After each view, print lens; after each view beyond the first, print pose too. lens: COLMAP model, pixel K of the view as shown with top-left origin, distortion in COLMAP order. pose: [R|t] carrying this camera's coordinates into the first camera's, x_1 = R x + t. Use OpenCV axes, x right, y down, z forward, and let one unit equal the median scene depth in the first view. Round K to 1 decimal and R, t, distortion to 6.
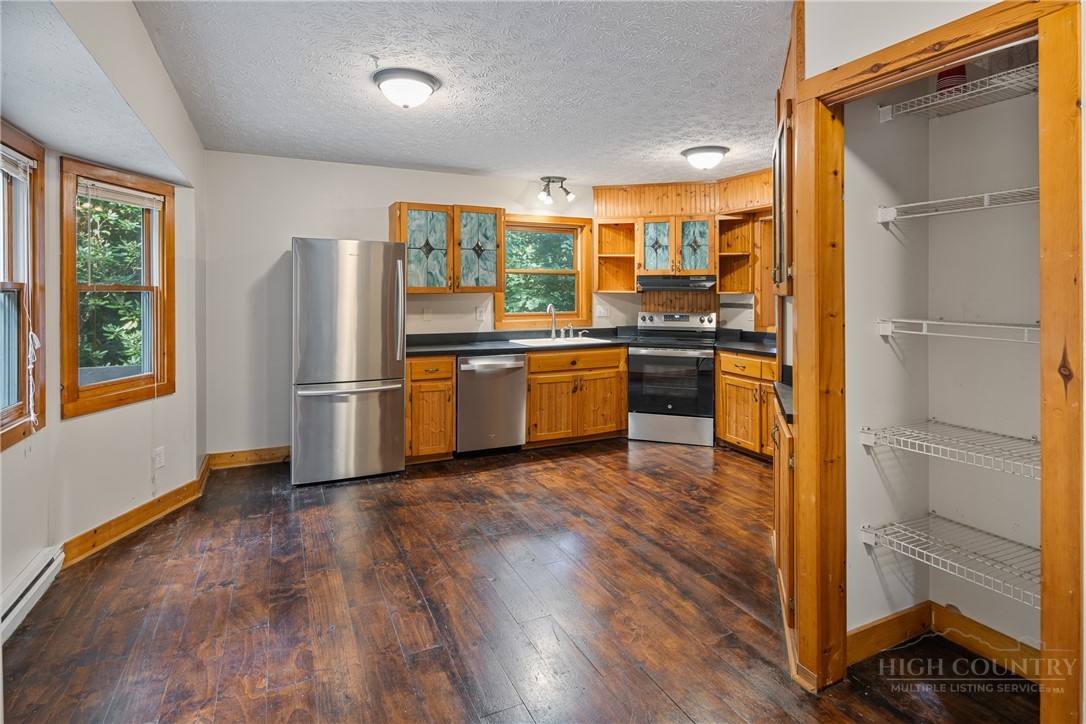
lens RADIAL K [[540.5, 0, 528.9], [0, 540.5, 295.9], [0, 0, 1]] dist [0.002561, -0.005511]
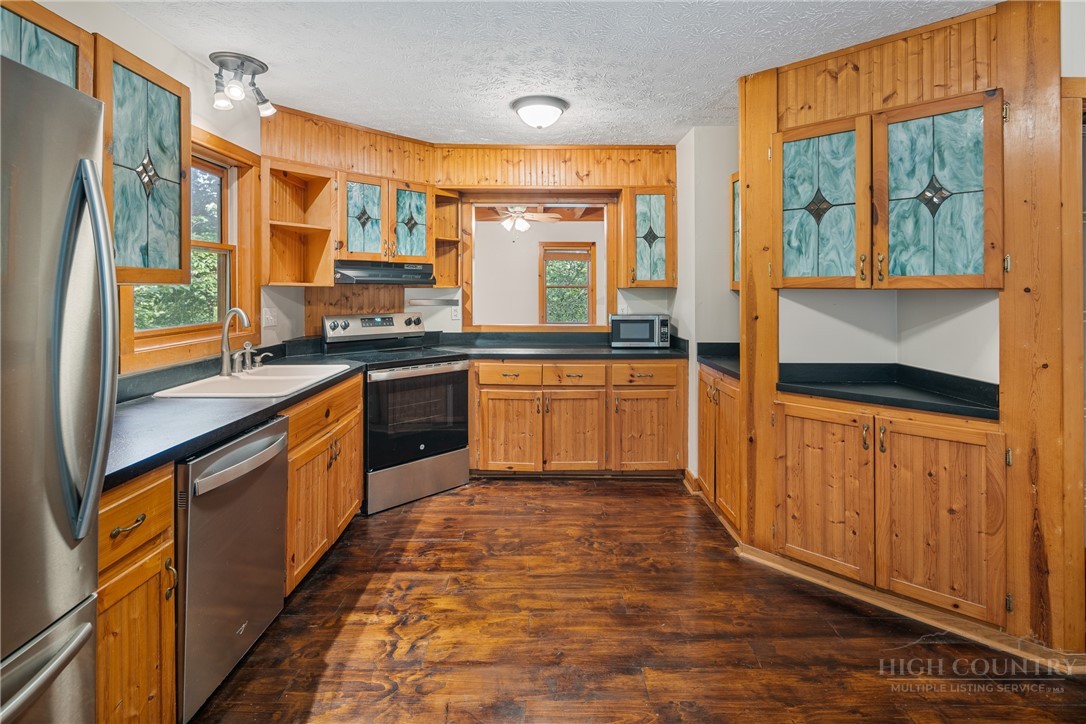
lens RADIAL K [[540.5, 0, 537.9], [0, 540.5, 285.8], [0, 0, 1]] dist [0.002561, -0.005511]
pose [[0.427145, 0.003978, 0.904174, -0.295199], [0.006115, 0.999955, -0.007288, -0.000088], [-0.904162, 0.008642, 0.427101, 0.522979]]
